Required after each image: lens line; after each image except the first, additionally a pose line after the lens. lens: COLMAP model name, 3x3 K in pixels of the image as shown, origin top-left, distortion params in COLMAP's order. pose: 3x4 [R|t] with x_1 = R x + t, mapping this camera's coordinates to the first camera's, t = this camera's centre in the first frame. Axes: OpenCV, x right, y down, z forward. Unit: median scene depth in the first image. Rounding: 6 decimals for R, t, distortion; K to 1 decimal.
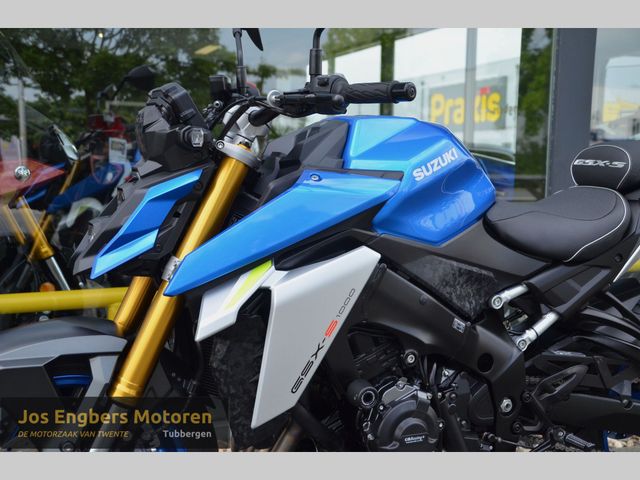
lens RADIAL K [[773.3, 0, 322.9], [0, 773.3, 253.6], [0, 0, 1]] dist [0.004945, 0.311058]
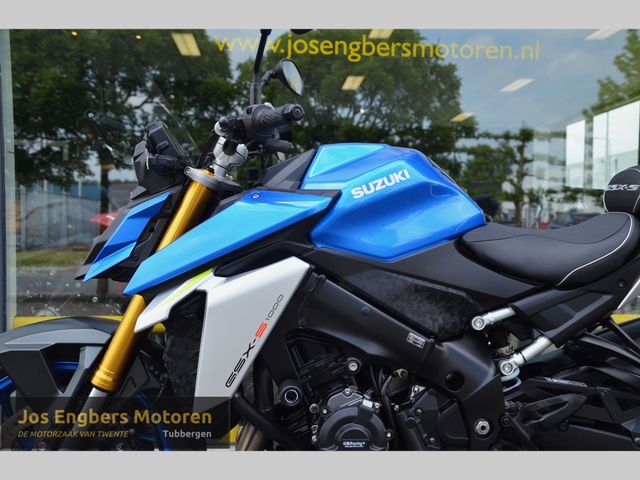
lens RADIAL K [[773.3, 0, 322.9], [0, 773.3, 253.6], [0, 0, 1]] dist [0.004945, 0.311058]
pose [[0.940621, 0.001417, -0.339454, 0.438489], [-0.030581, 0.996279, -0.080580, 0.069523], [0.338077, 0.086176, 0.937165, -0.016808]]
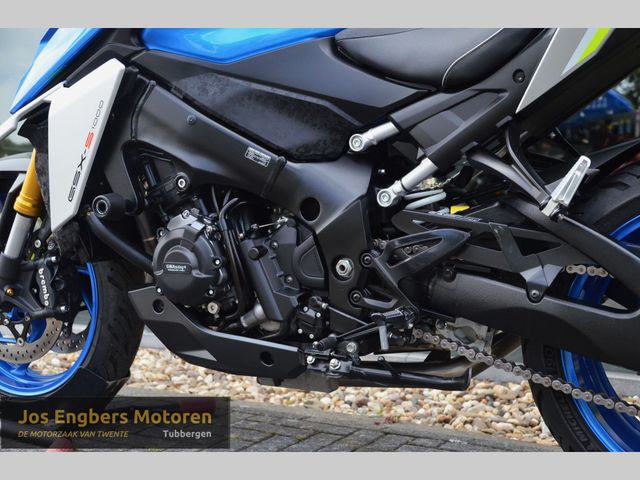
lens RADIAL K [[903.8, 0, 327.9], [0, 903.8, 249.3], [0, 0, 1]] dist [0.147280, 0.026222]
pose [[0.598161, 0.032783, -0.800705, 1.127399], [-0.081865, 0.996435, -0.020360, 0.227305], [0.797183, 0.077728, 0.598713, 0.489478]]
